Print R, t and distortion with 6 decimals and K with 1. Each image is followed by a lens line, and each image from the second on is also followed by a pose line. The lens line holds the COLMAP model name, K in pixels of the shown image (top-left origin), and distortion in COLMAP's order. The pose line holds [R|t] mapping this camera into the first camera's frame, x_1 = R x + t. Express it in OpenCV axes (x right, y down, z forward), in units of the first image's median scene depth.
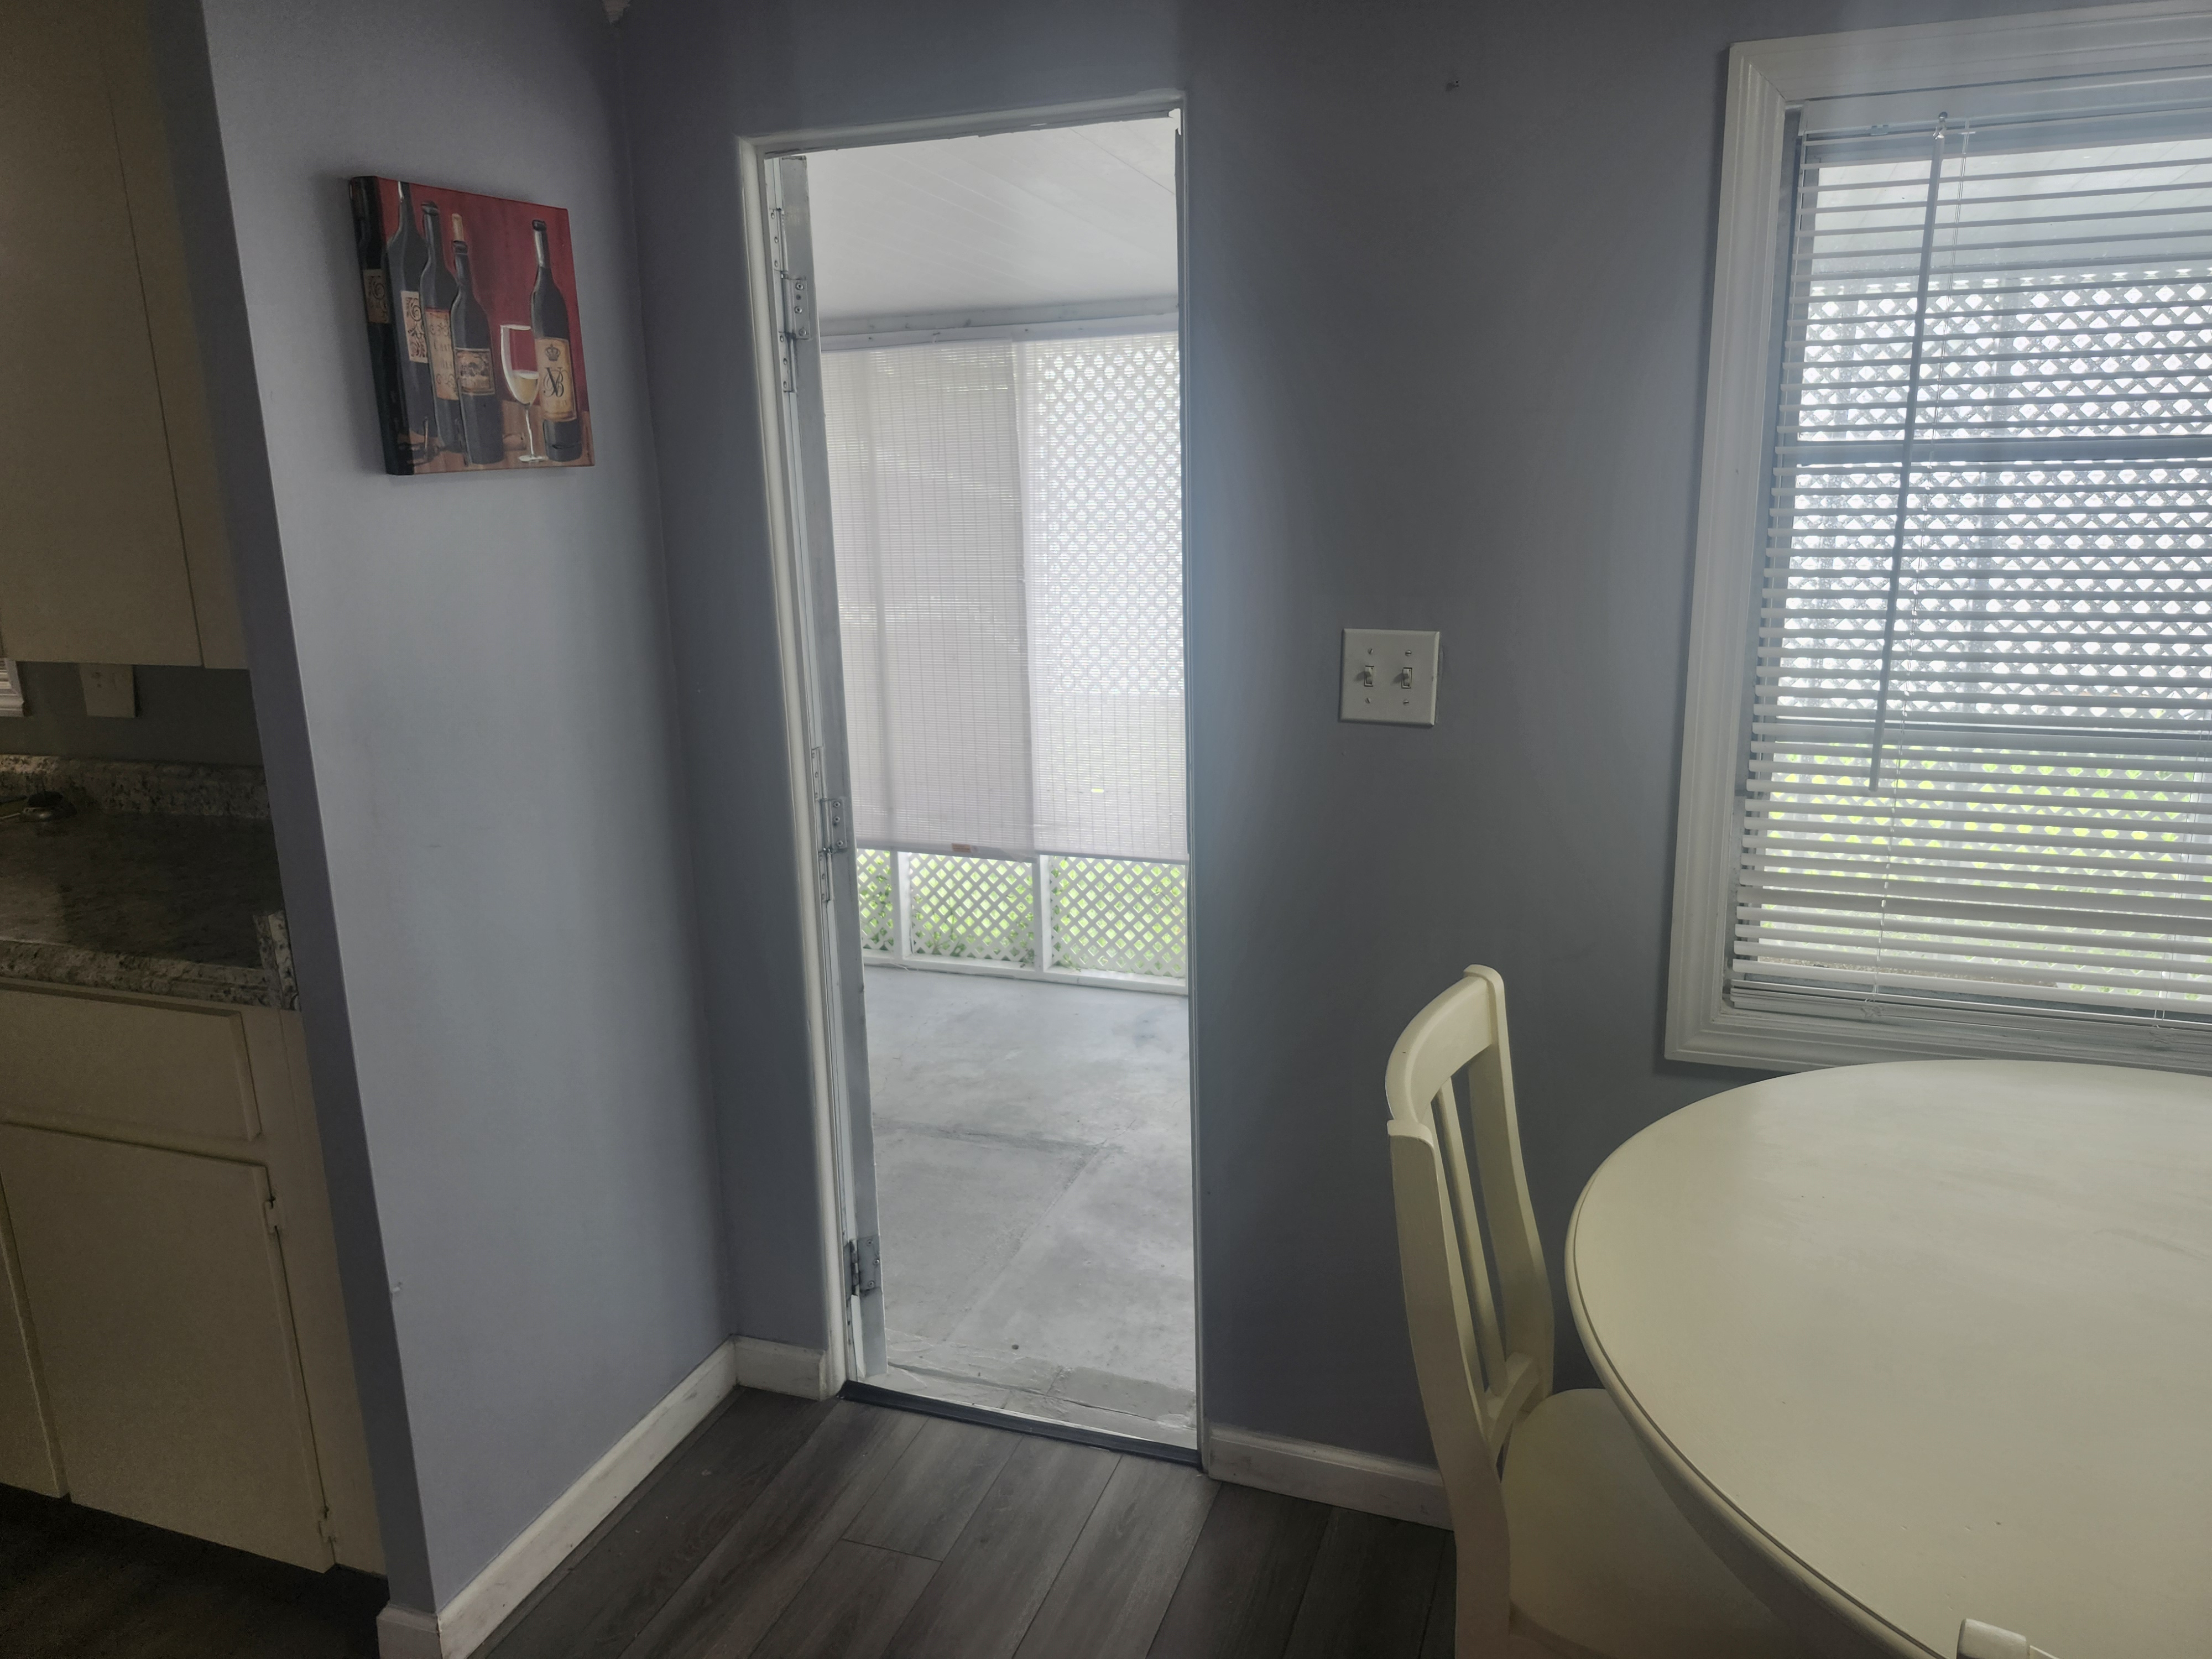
lens RADIAL K [[1519.2, 0, 1090.8], [0, 1519.2, 823.6], [0, 0, 1]] dist [0.066432, -0.072078]
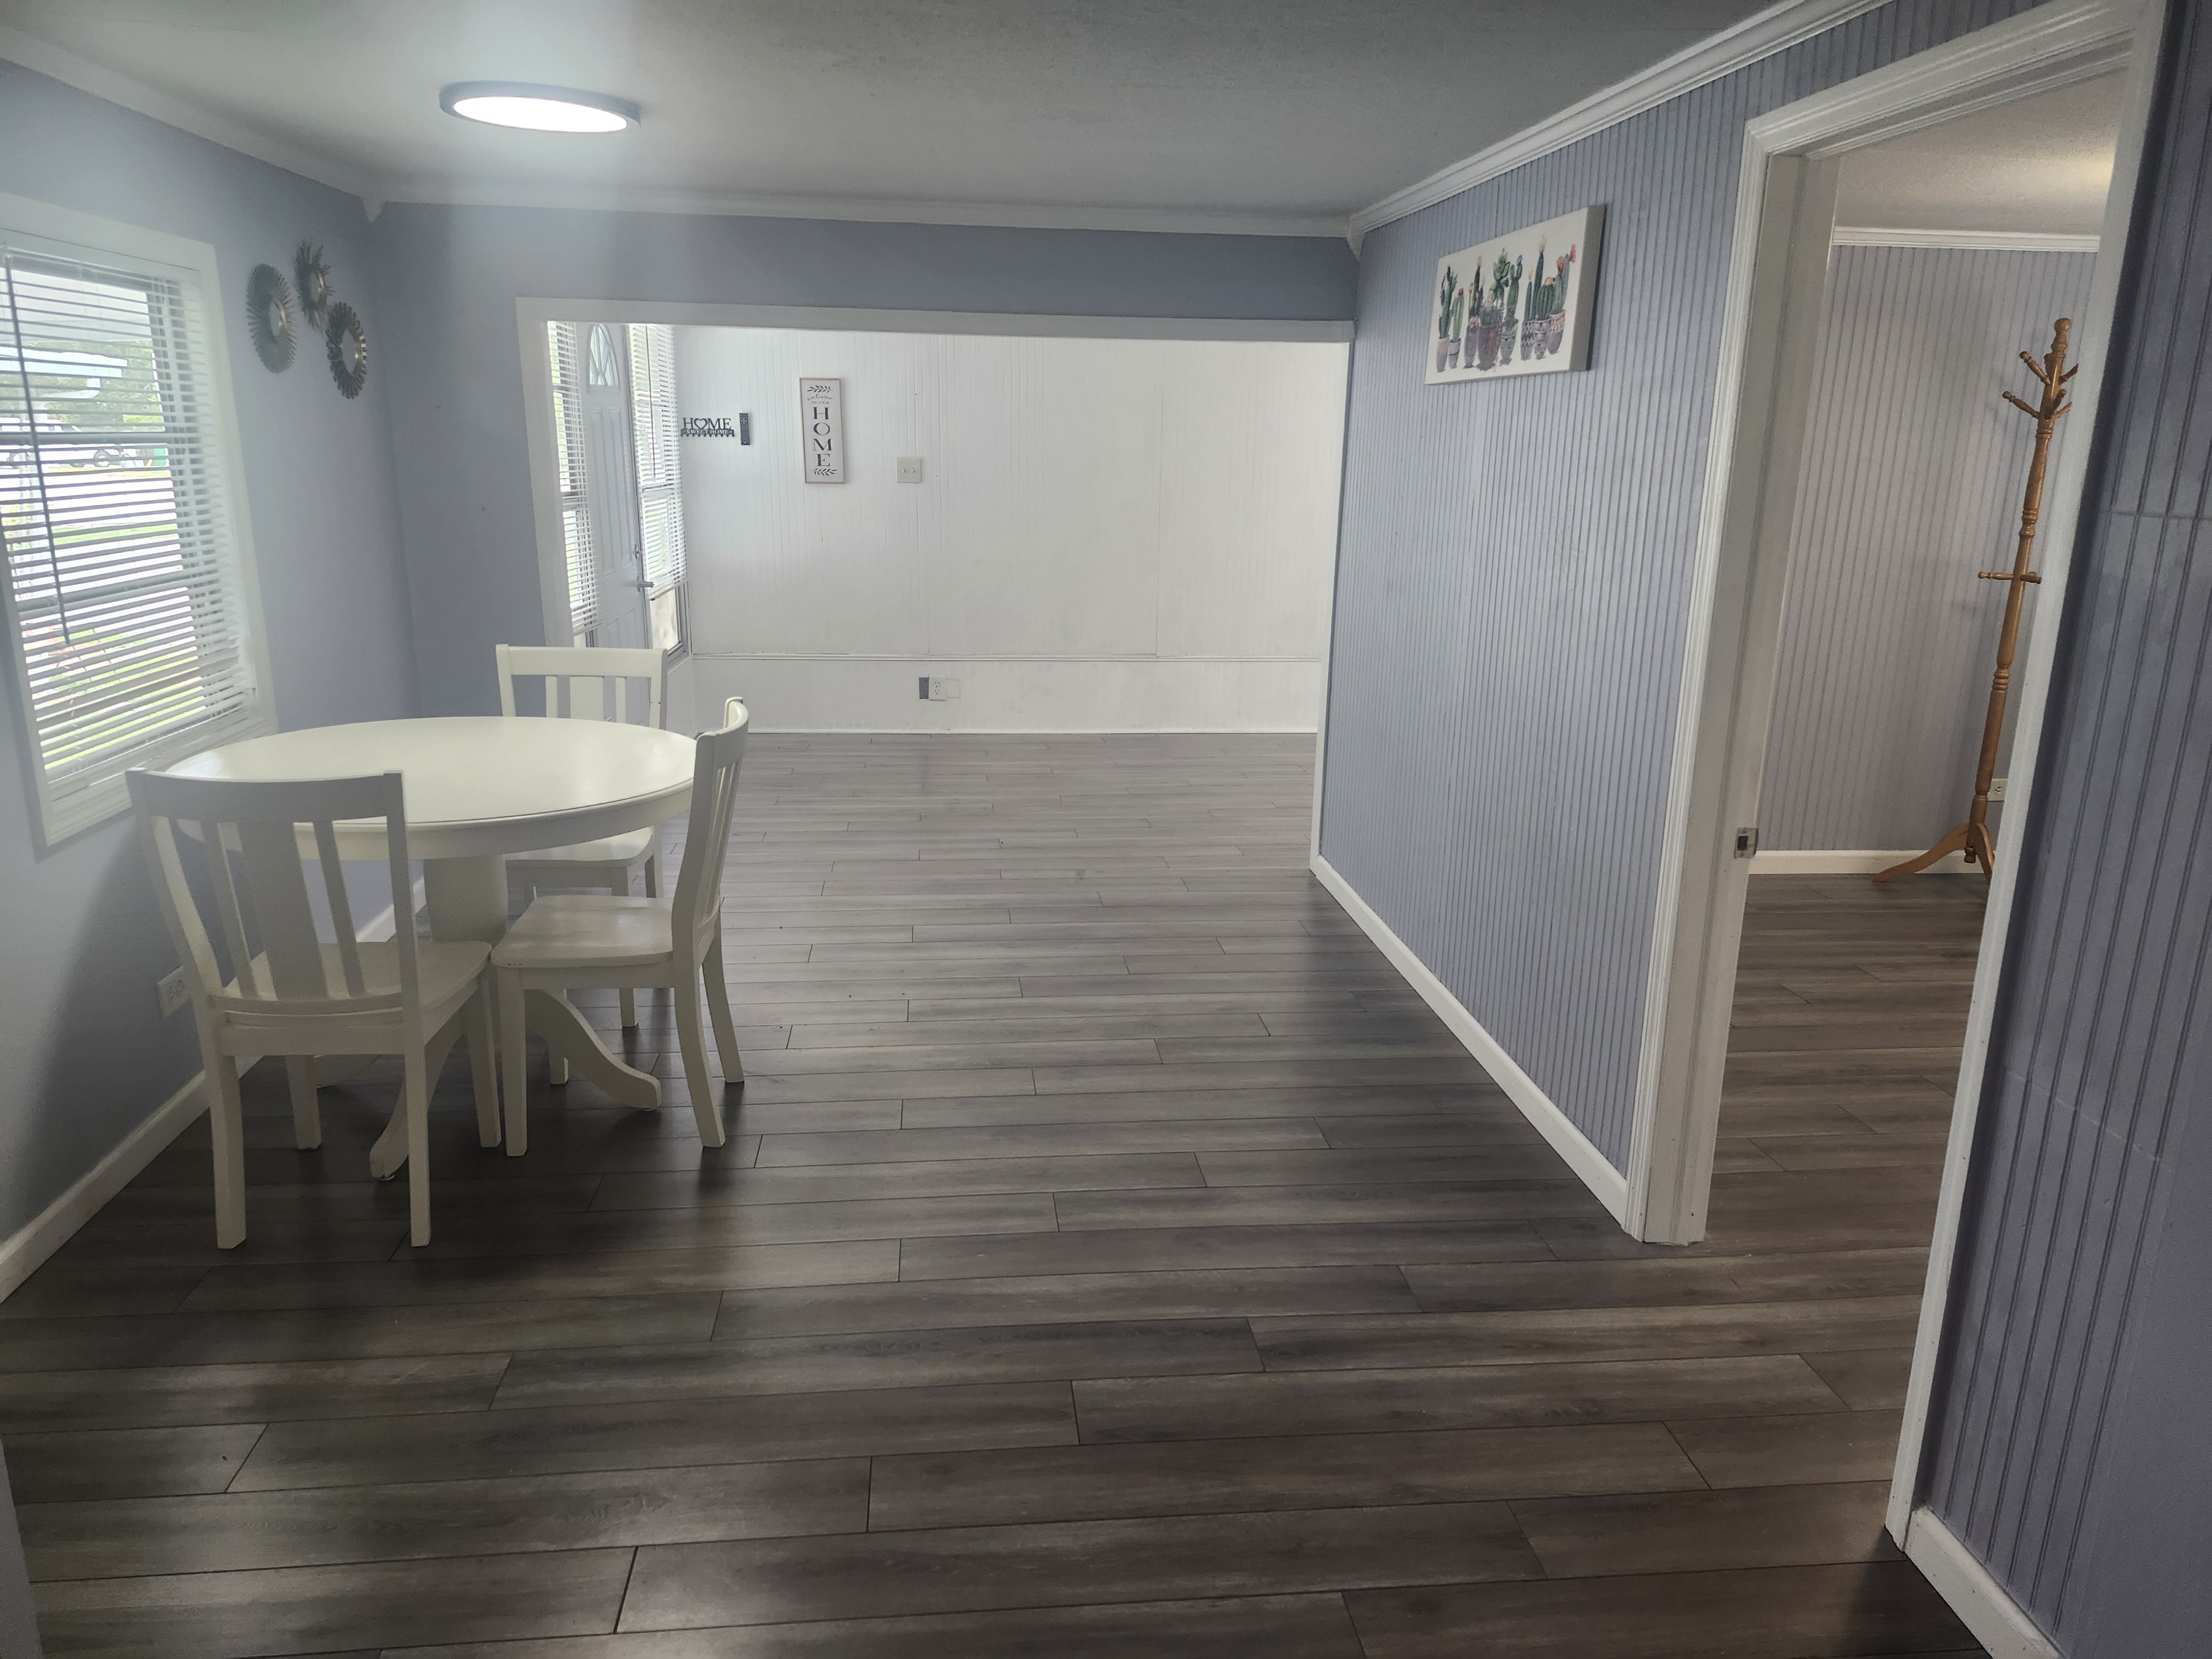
lens RADIAL K [[1519.2, 0, 1102.0], [0, 1519.2, 848.1], [0, 0, 1]] dist [0.066432, -0.072078]
pose [[-0.437419, -0.220827, 0.871722, -1.369188], [0.206511, 0.918805, 0.336379, -0.136307], [-0.875225, 0.327159, -0.356299, 0.634339]]
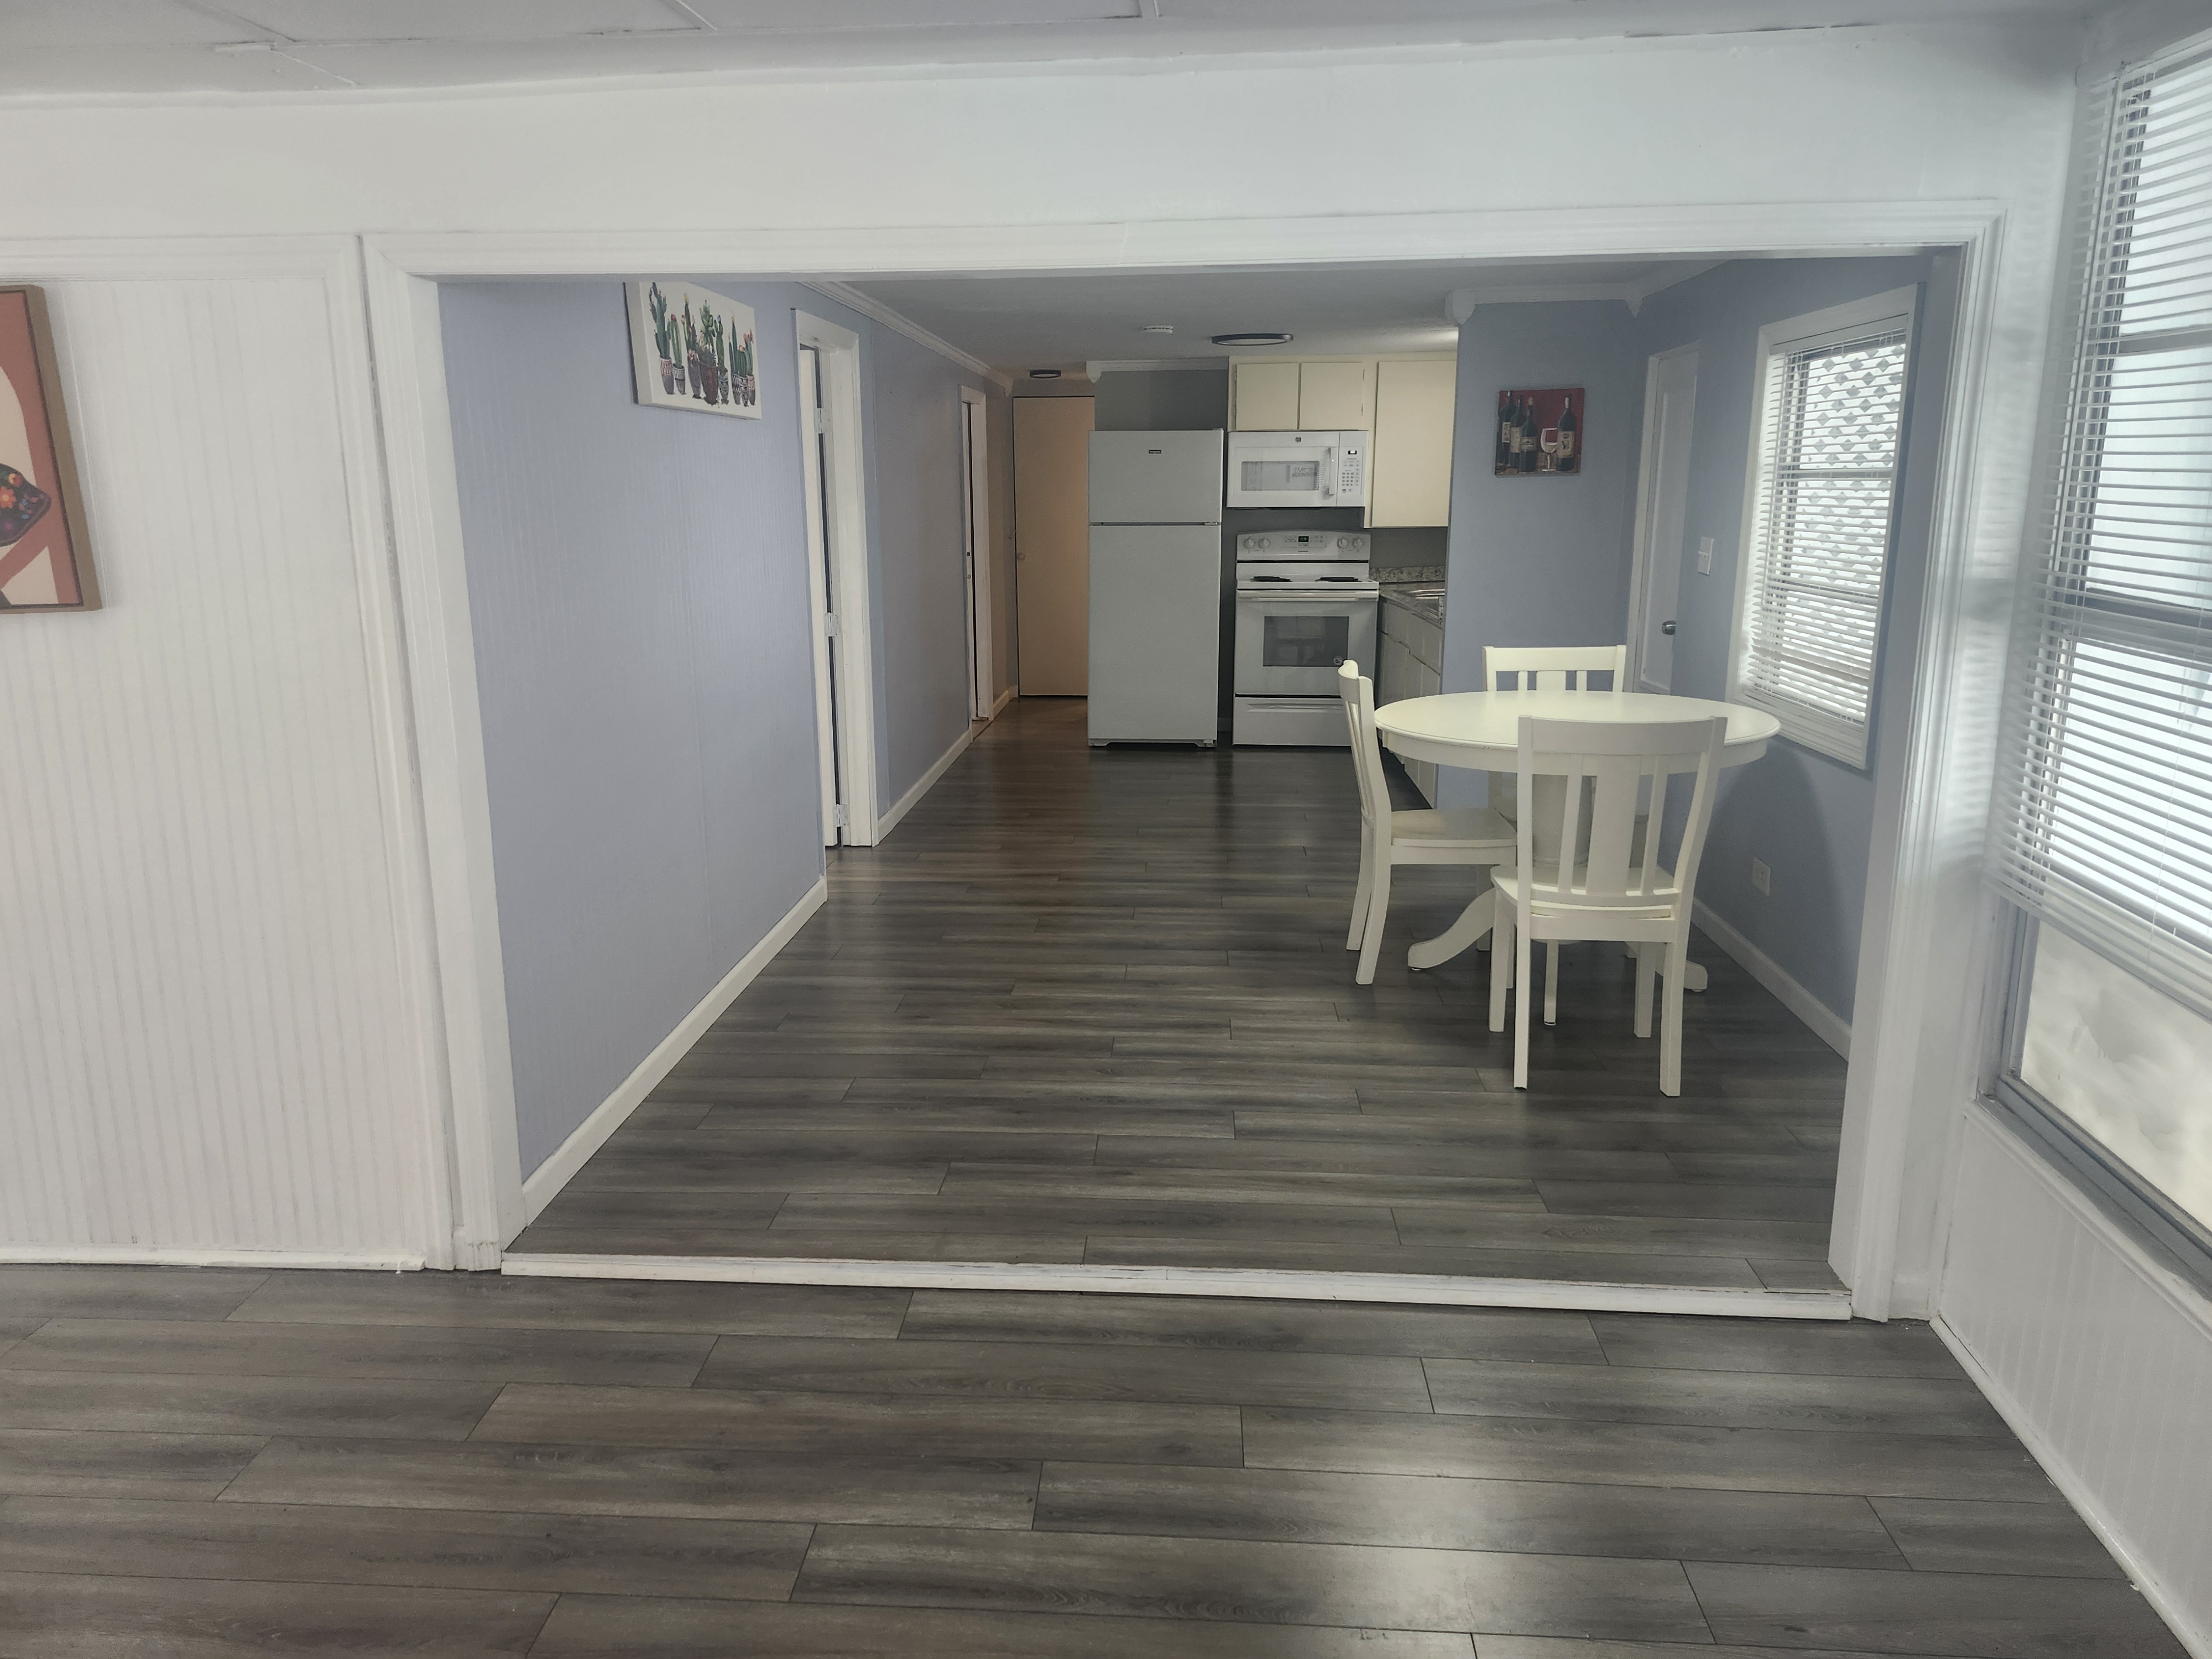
lens RADIAL K [[1519.2, 0, 1095.9], [0, 1519.2, 838.5], [0, 0, 1]] dist [0.066432, -0.072078]
pose [[0.273878, 0.237369, -0.932012, 2.527045], [-0.226496, 0.957728, 0.177361, 0.138563], [0.934714, 0.162522, 0.316064, -0.743300]]
